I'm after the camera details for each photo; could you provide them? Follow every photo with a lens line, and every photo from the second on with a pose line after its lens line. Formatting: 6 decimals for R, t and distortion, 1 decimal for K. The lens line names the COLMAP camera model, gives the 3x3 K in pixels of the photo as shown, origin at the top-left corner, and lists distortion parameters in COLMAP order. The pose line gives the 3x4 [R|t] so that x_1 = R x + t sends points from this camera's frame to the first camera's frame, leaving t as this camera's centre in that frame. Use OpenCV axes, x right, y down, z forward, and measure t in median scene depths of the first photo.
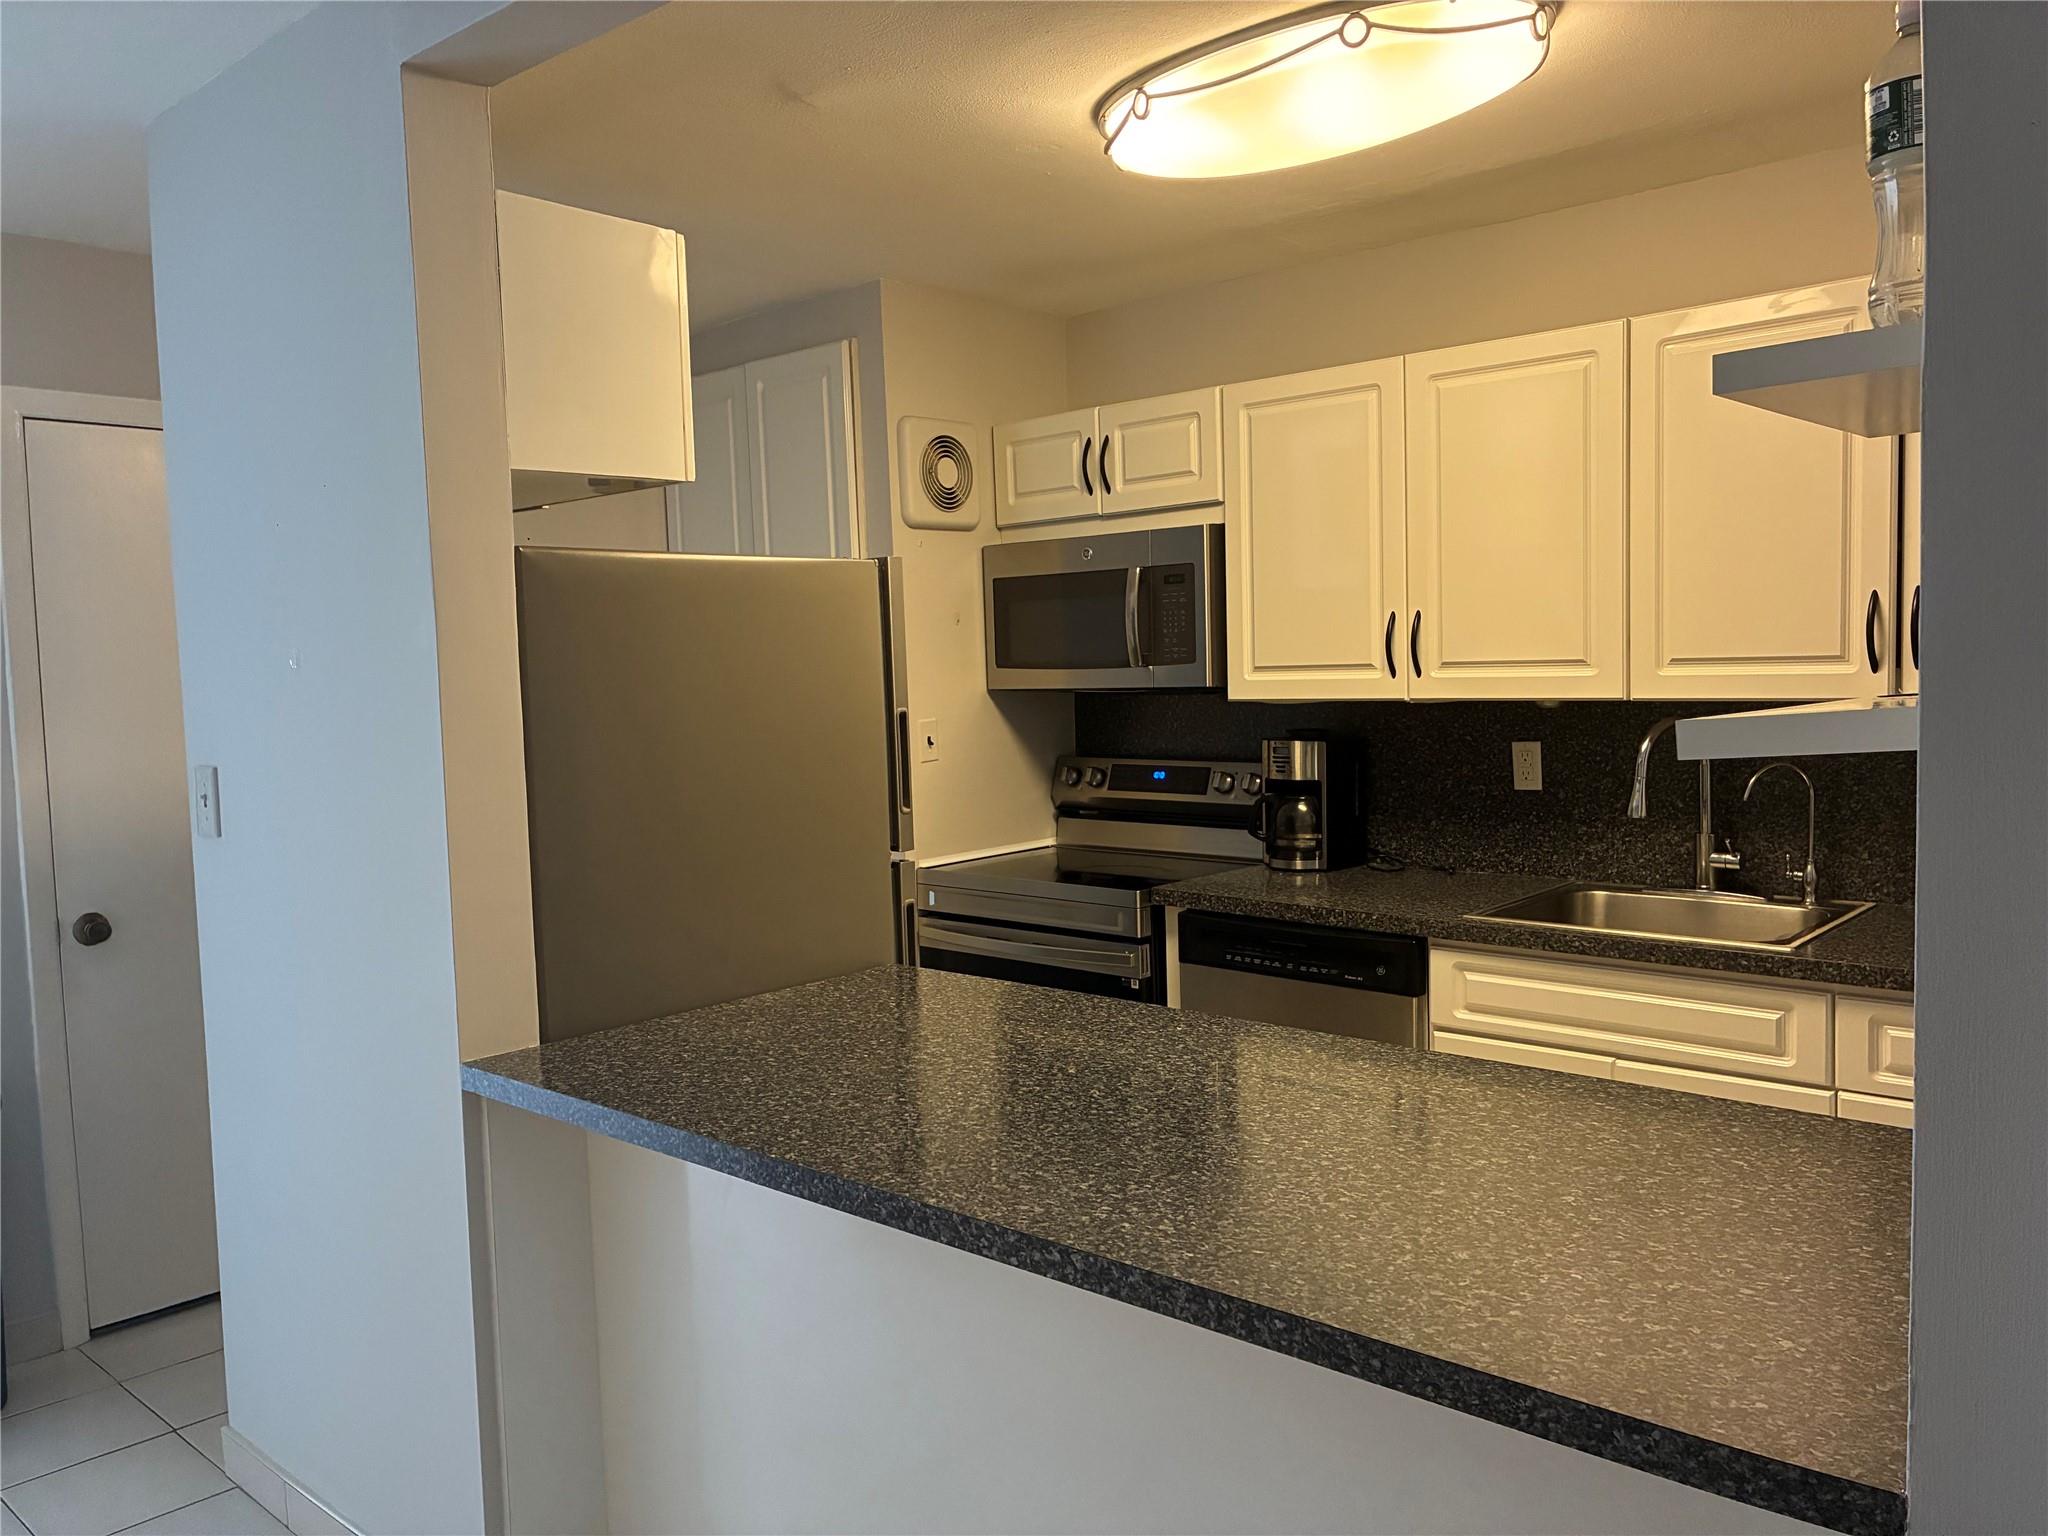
lens RADIAL K [[1525.9, 0, 1024.0], [0, 1525.9, 768.0], [0, 0, 1]] dist [0.002637, -0.000271]
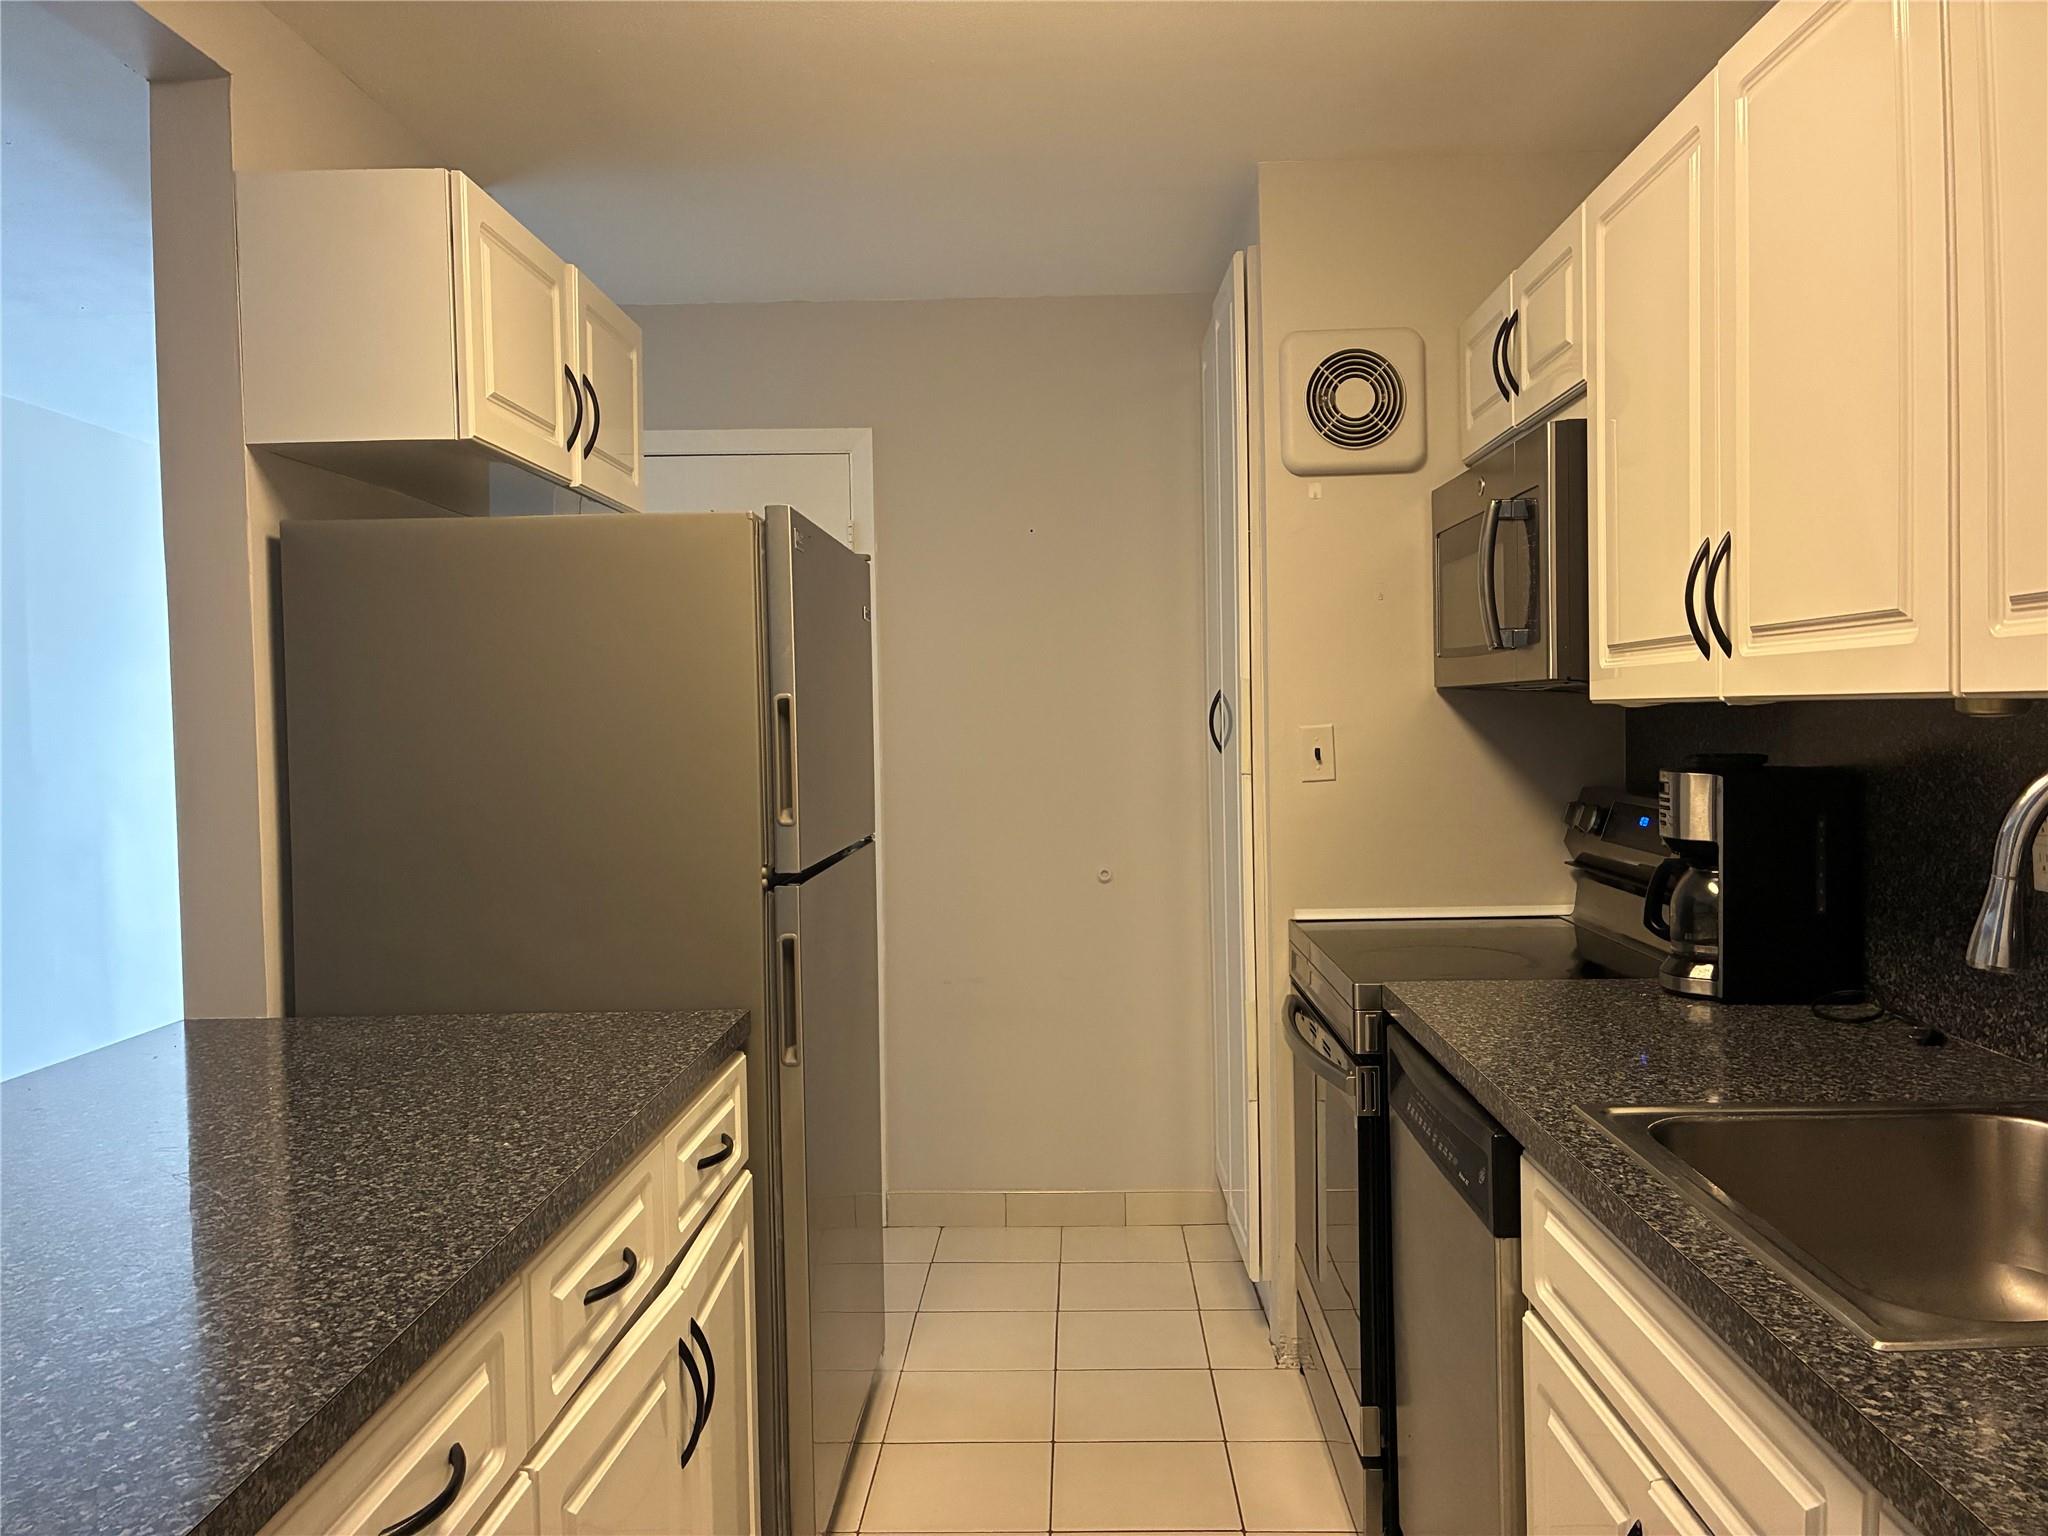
lens RADIAL K [[1559.4, 0, 1024.0], [0, 1559.4, 768.0], [0, 0, 1]] dist [-0.006790, -0.001369]
pose [[0.638837, 0.040256, -0.768288, 0.473296], [-0.051591, 0.998624, 0.009427, -0.011876], [0.767610, 0.033614, 0.640035, 0.421851]]
